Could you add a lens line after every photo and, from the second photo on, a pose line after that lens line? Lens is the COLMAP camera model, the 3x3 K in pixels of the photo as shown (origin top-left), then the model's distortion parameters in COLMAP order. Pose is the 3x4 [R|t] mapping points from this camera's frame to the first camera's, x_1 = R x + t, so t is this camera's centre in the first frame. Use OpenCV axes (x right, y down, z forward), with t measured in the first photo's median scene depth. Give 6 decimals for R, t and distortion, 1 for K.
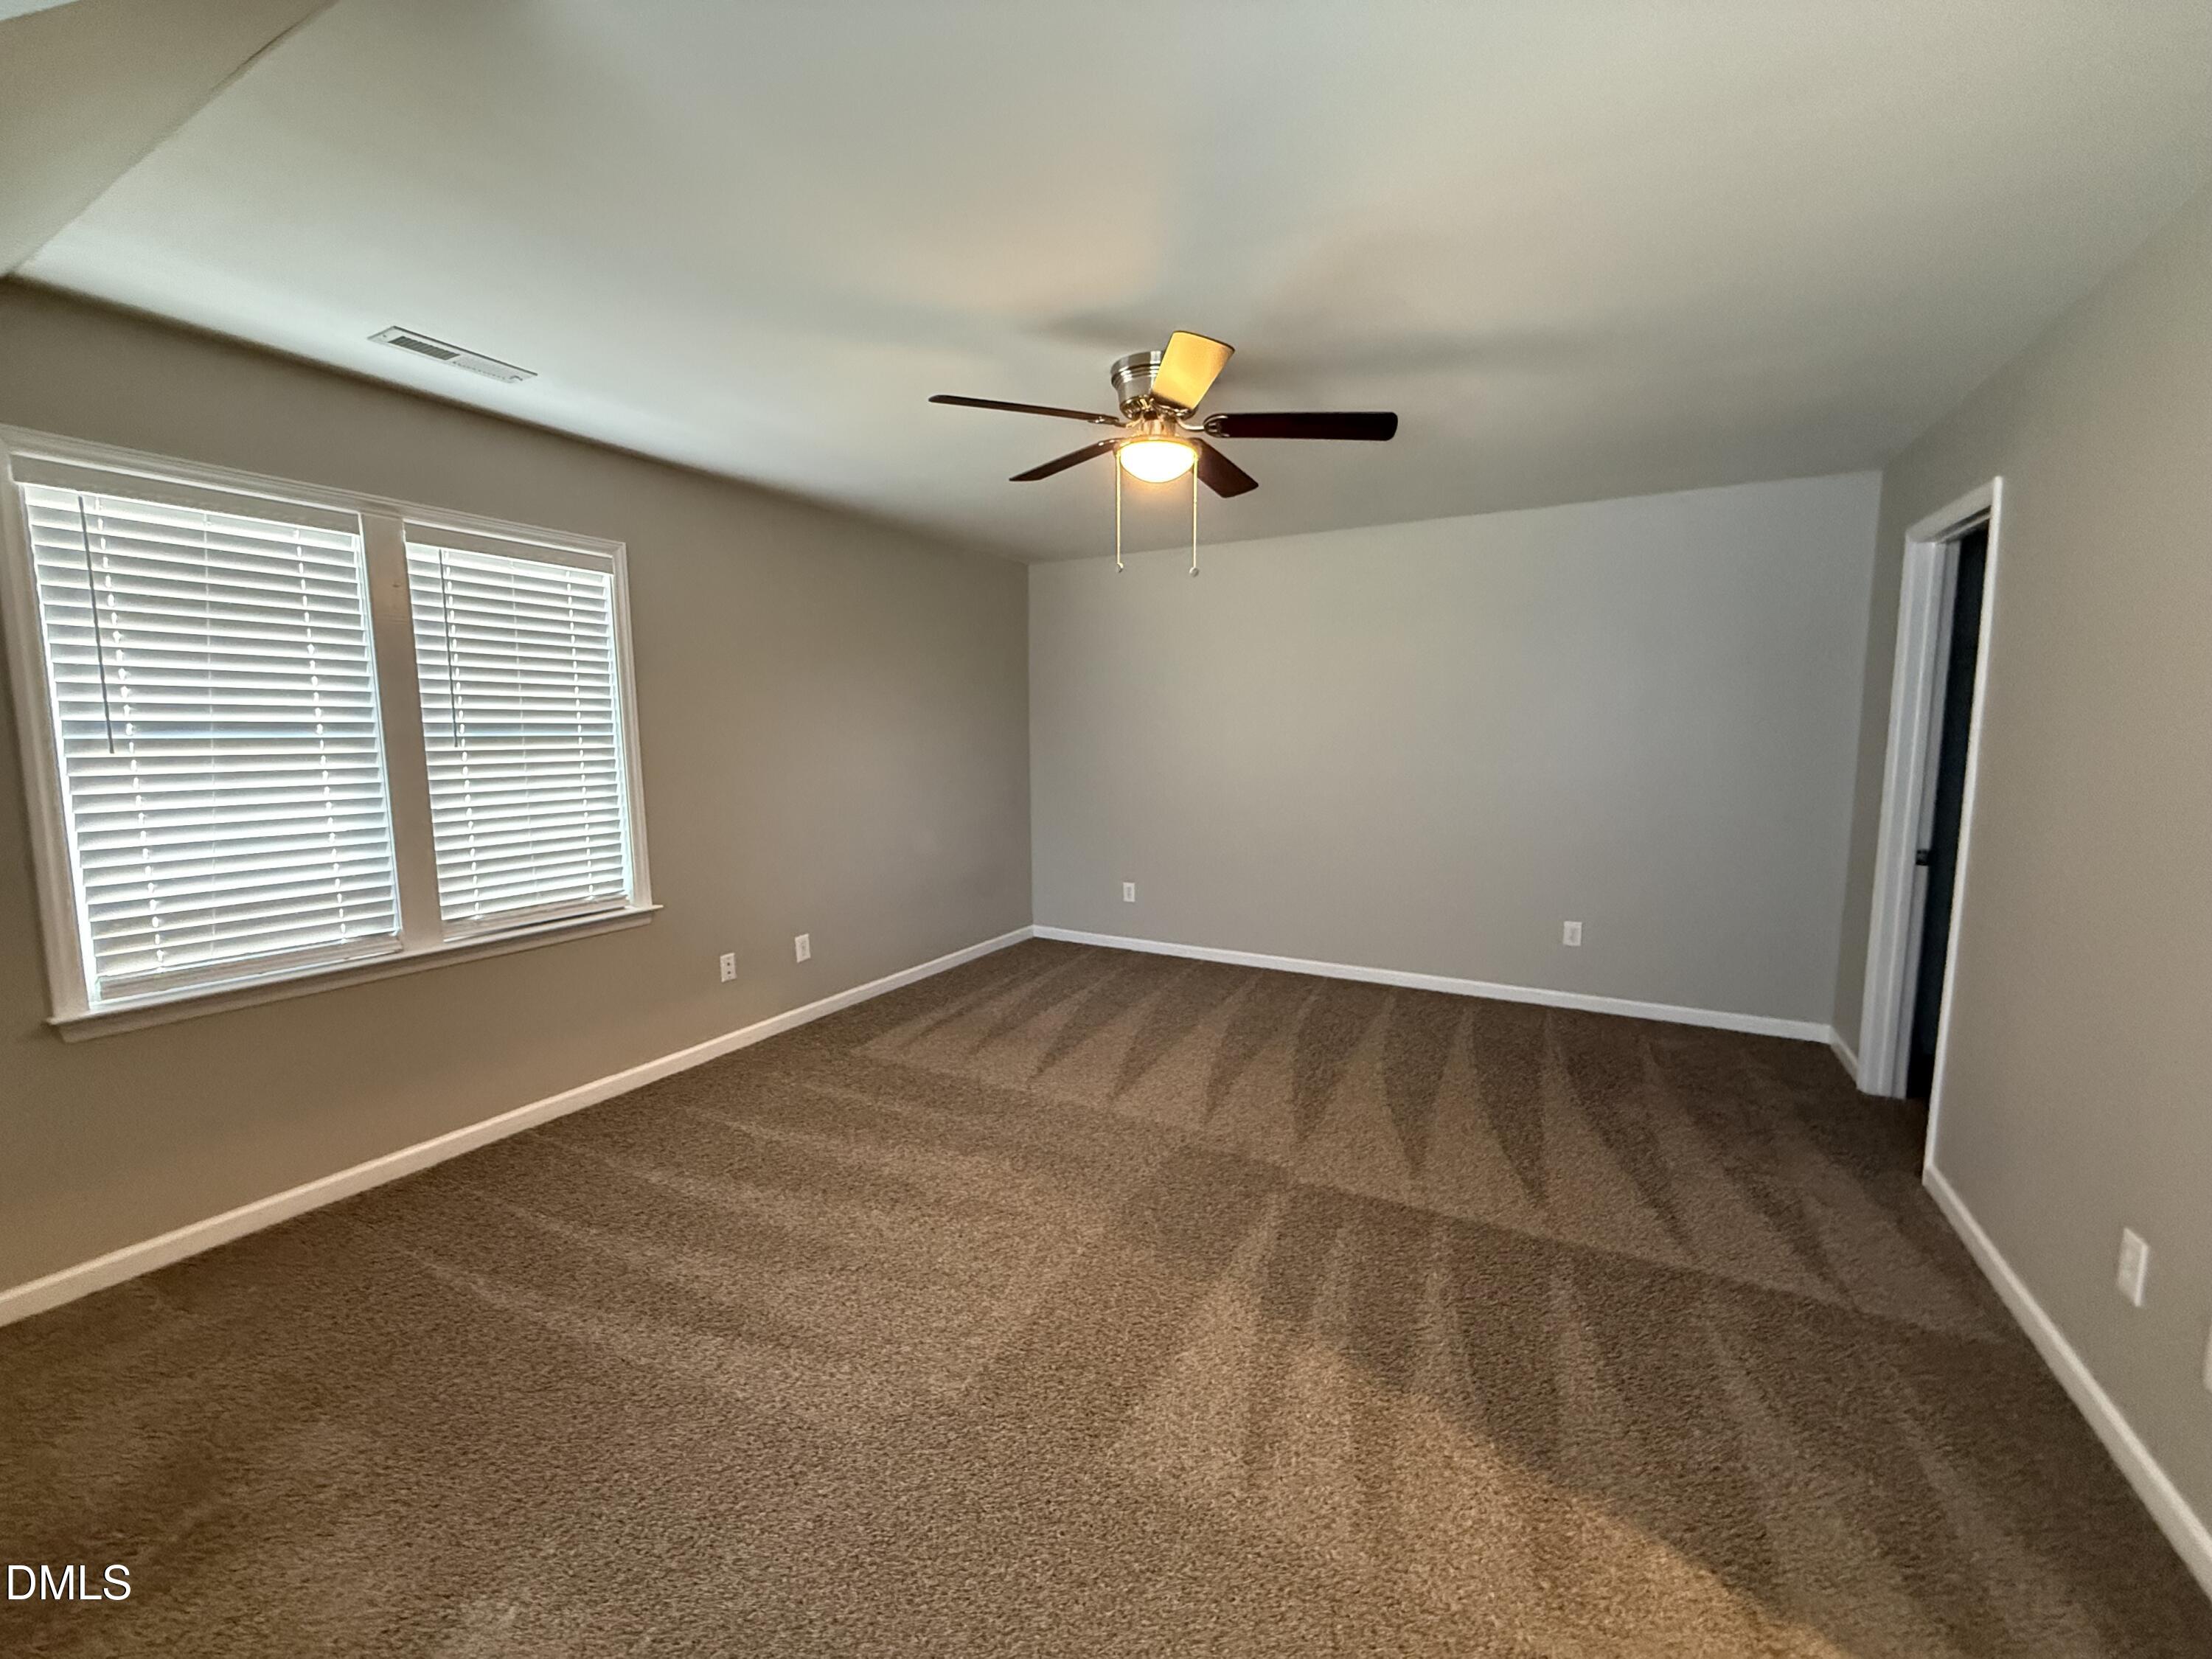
lens RADIAL K [[883.8, 0, 1096.2], [0, 883.8, 823.9], [0, 0, 1]] dist [-0.000974, 0.000496]
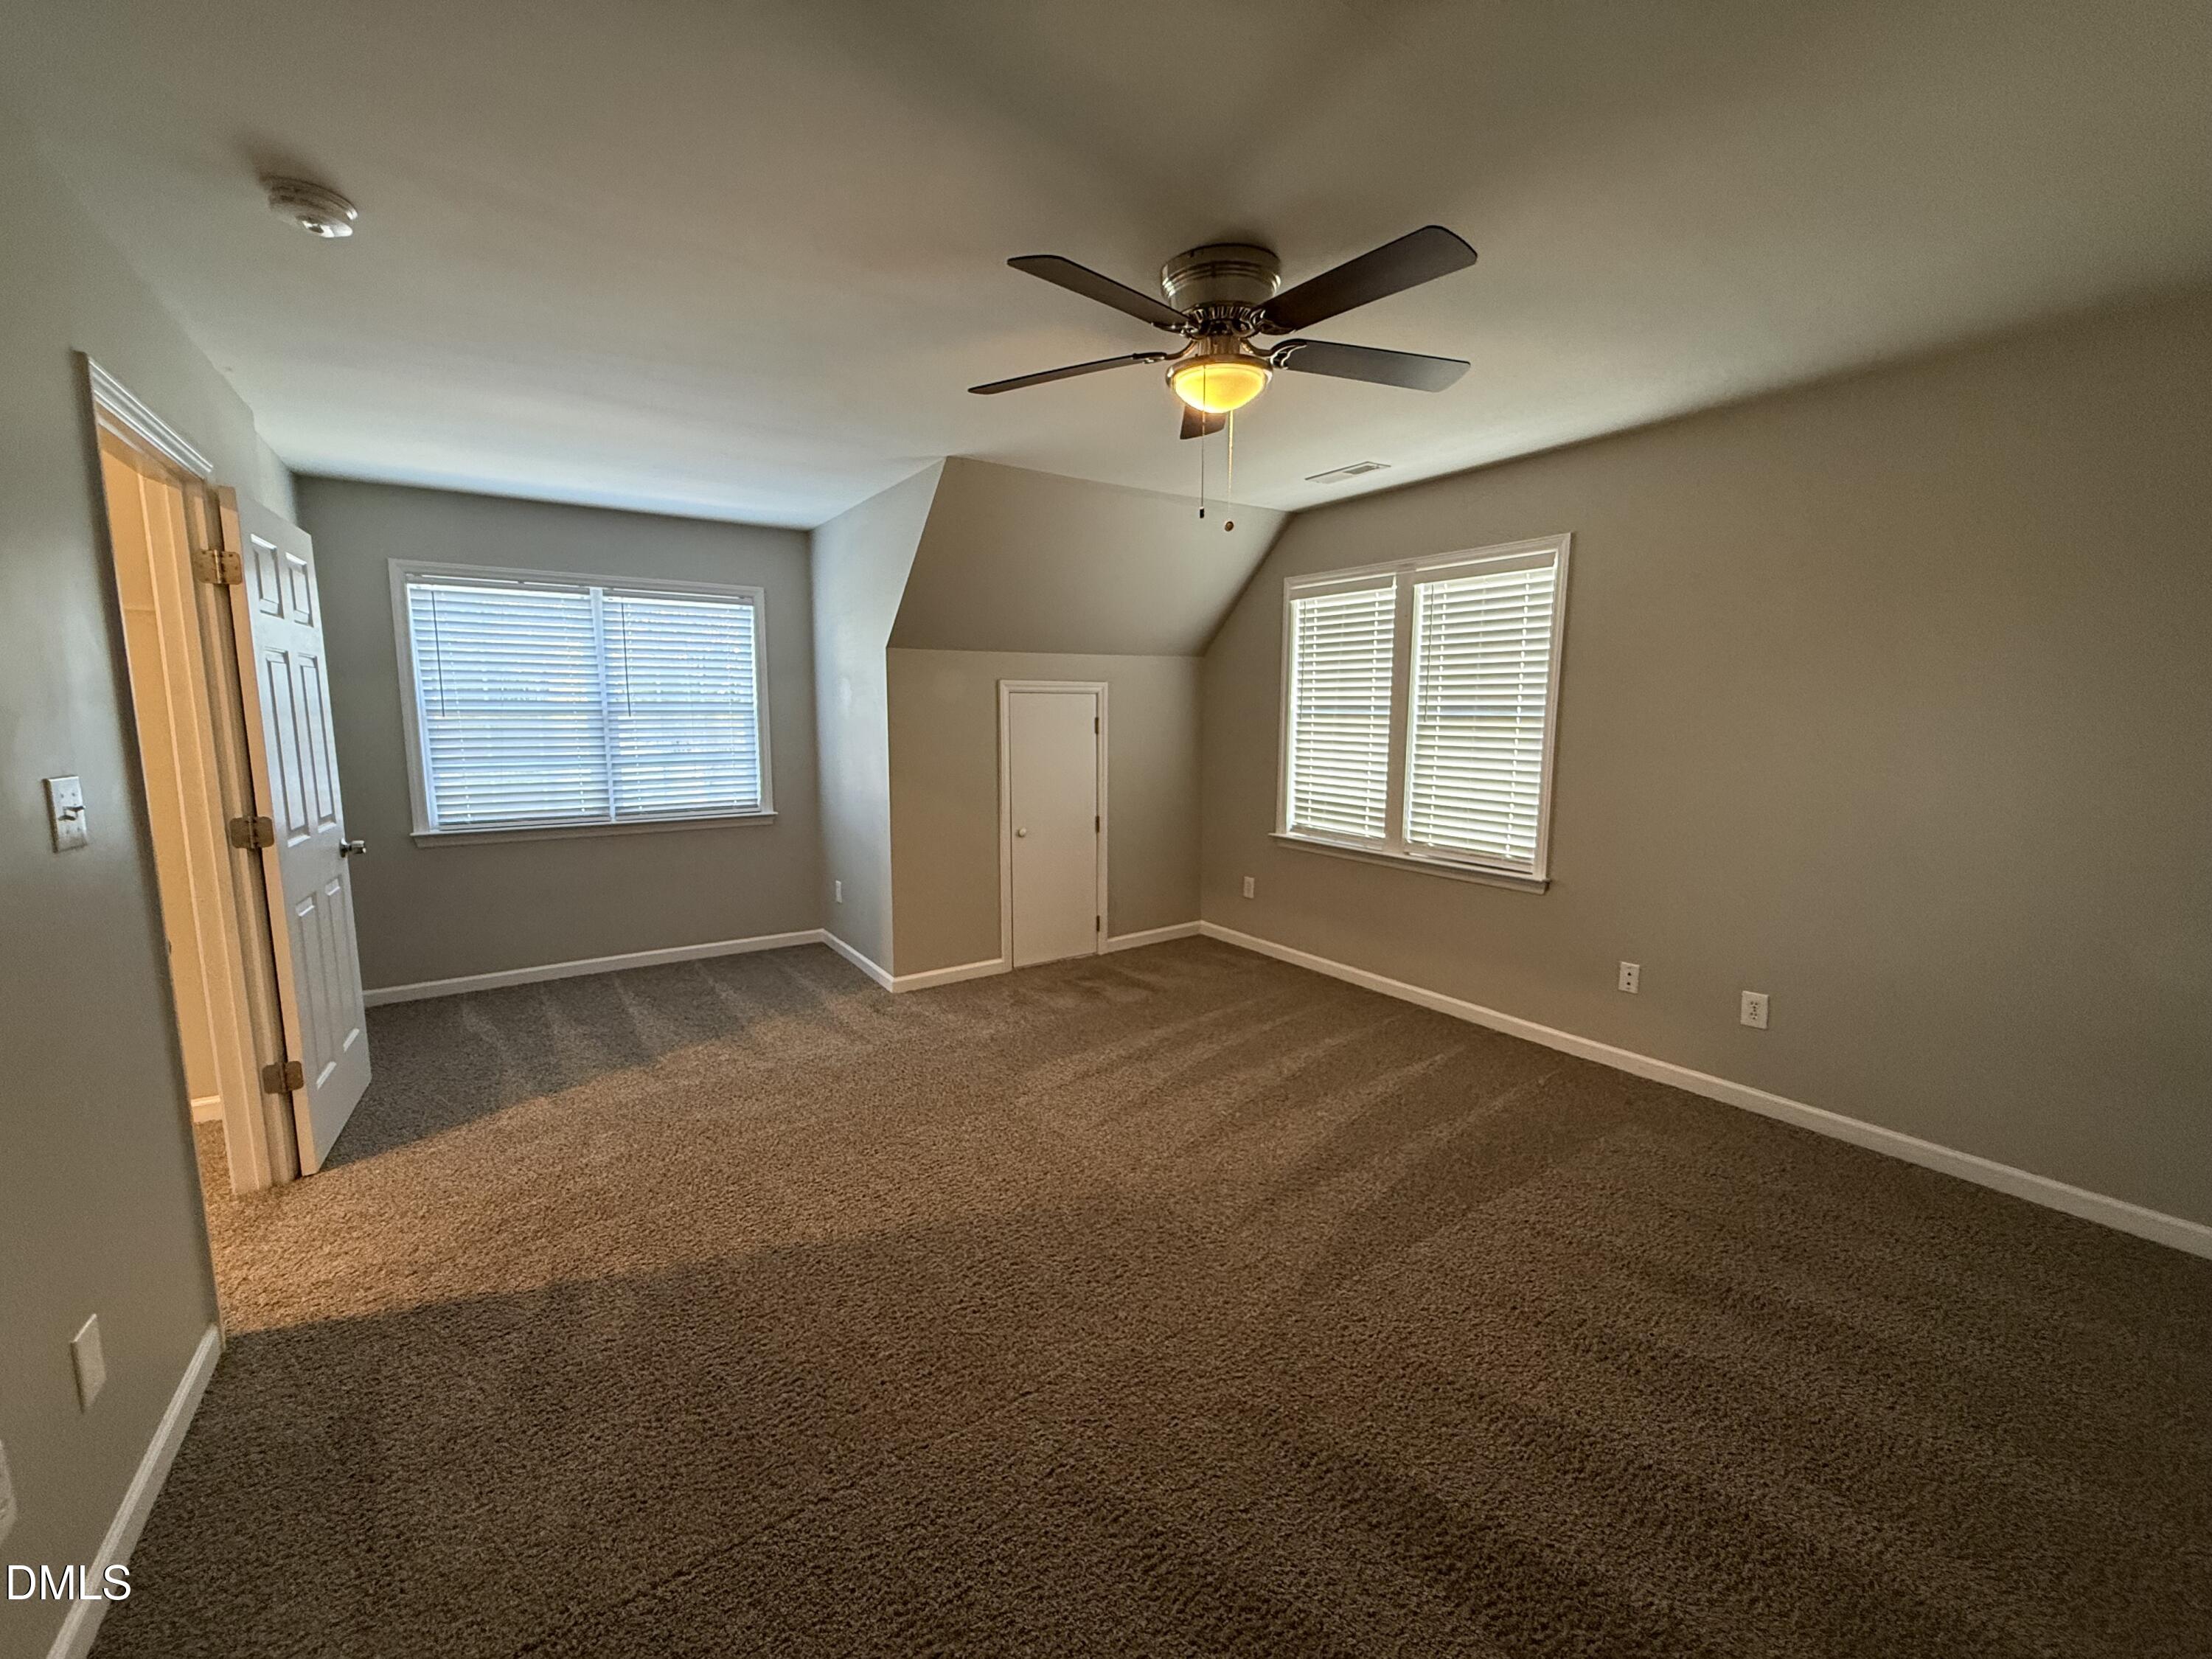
lens RADIAL K [[883.8, 0, 1125.1], [0, 883.8, 827.2], [0, 0, 1]] dist [-0.000974, 0.000496]
pose [[-0.433467, 0.121071, -0.893000, 0.825100], [-0.101545, 0.978061, 0.181894, -0.137993], [0.895430, 0.169525, -0.411663, 1.241472]]
